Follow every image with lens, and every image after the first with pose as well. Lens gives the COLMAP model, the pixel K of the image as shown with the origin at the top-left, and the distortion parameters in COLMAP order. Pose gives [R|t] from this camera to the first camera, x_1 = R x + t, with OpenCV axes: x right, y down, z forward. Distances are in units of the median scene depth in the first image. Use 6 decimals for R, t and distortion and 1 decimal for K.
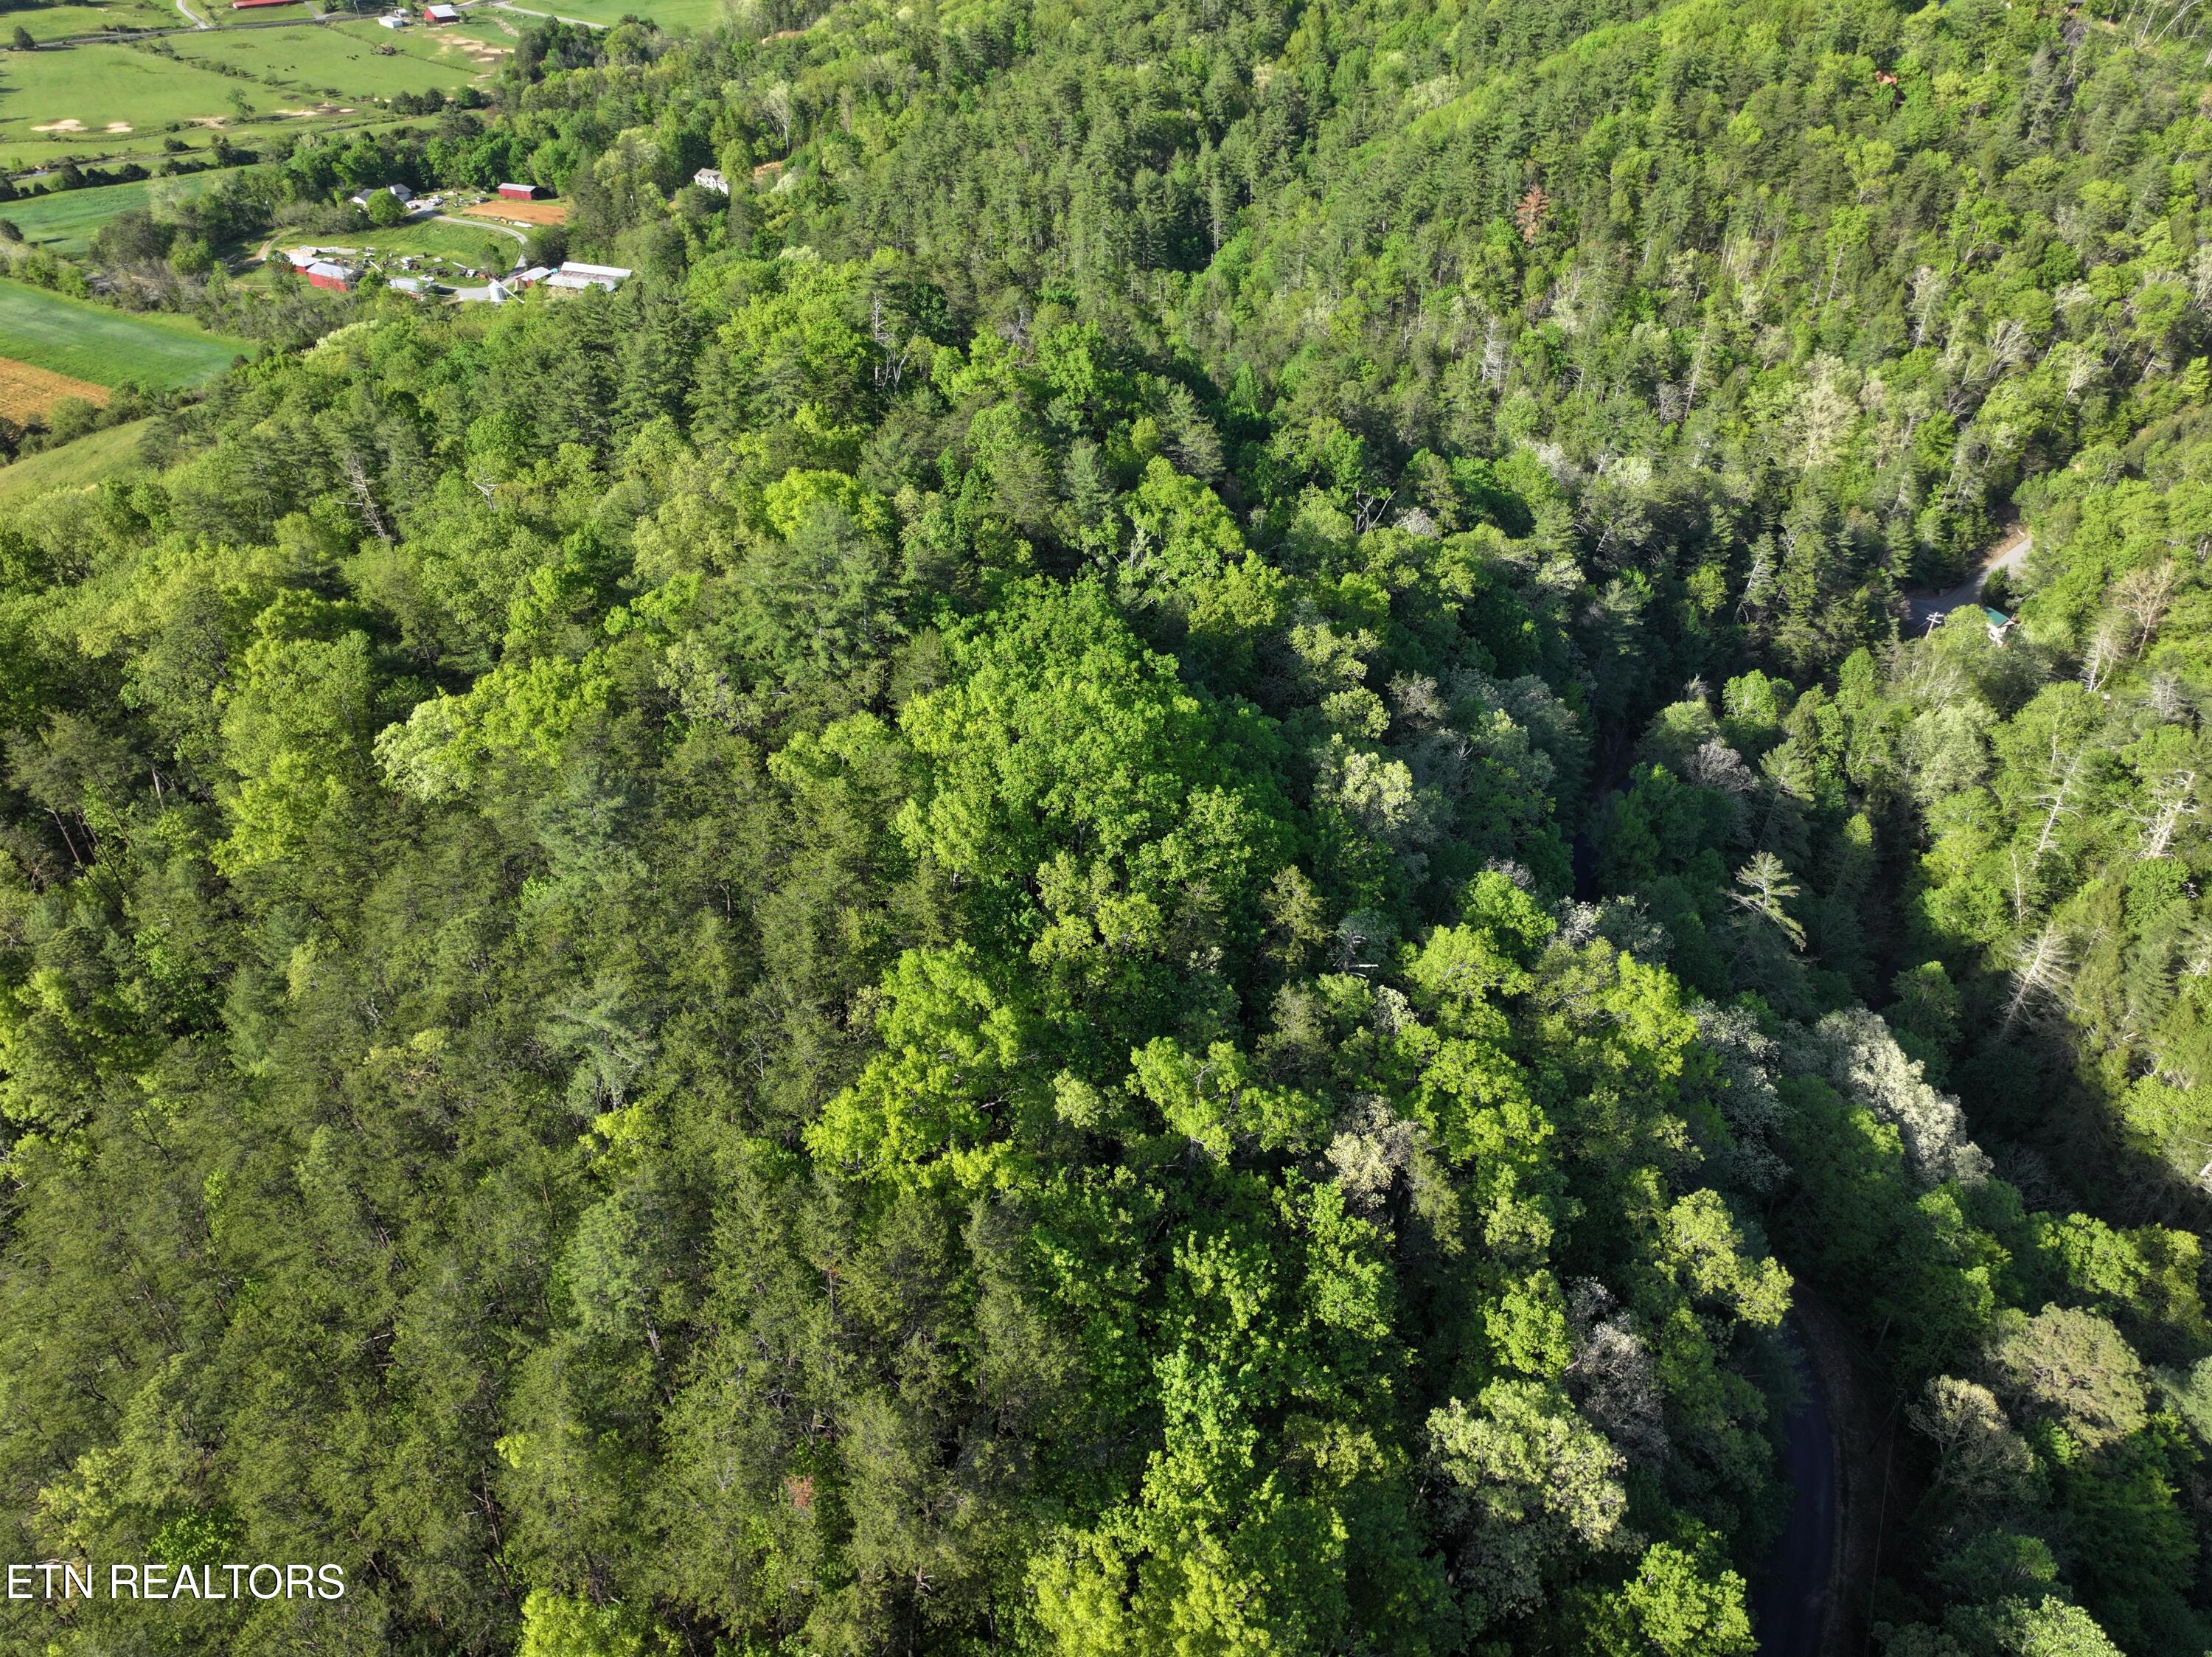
lens RADIAL K [[1552.4, 0, 1107.5], [0, 1552.4, 821.7], [0, 0, 1]] dist [-0.001986, 0.020913]
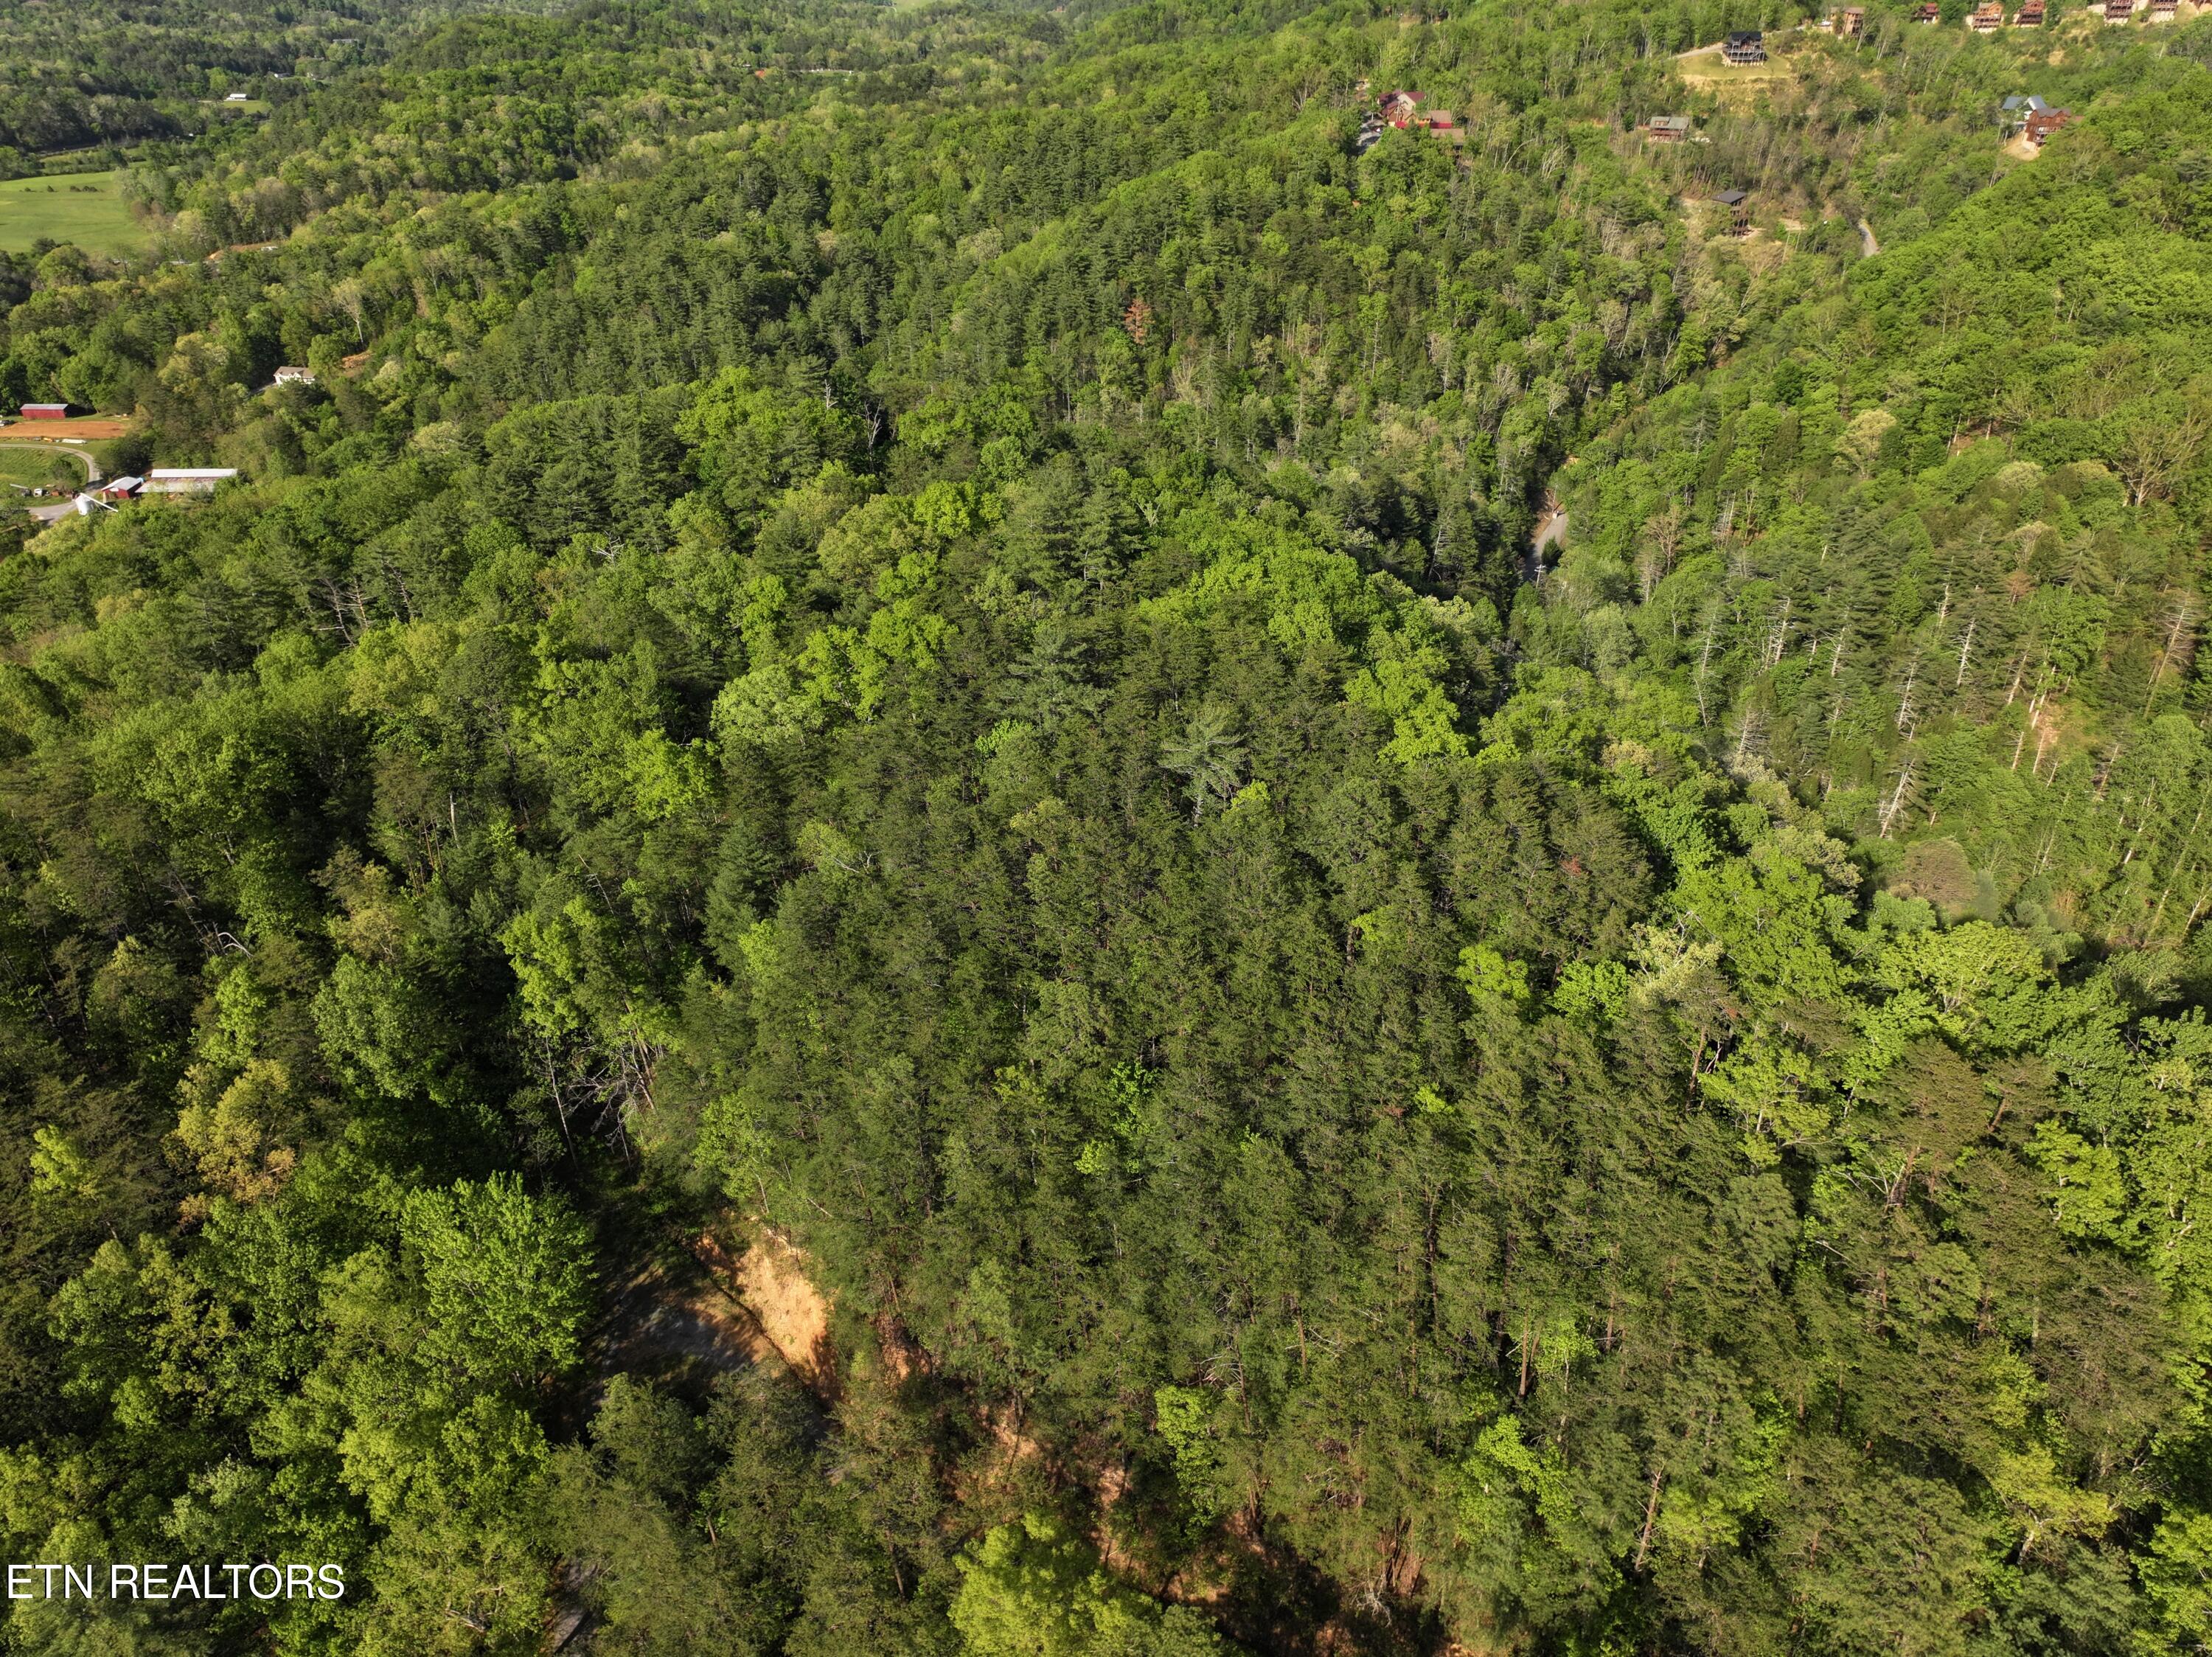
lens RADIAL K [[1565.9, 0, 1108.5], [0, 1565.9, 821.8], [0, 0, 1]] dist [-0.007117, 0.027934]
pose [[0.925702, -0.187192, 0.328686, -0.219877], [0.221428, 0.972685, -0.069662, 0.068428], [-0.306668, 0.137266, 0.941867, -0.089422]]
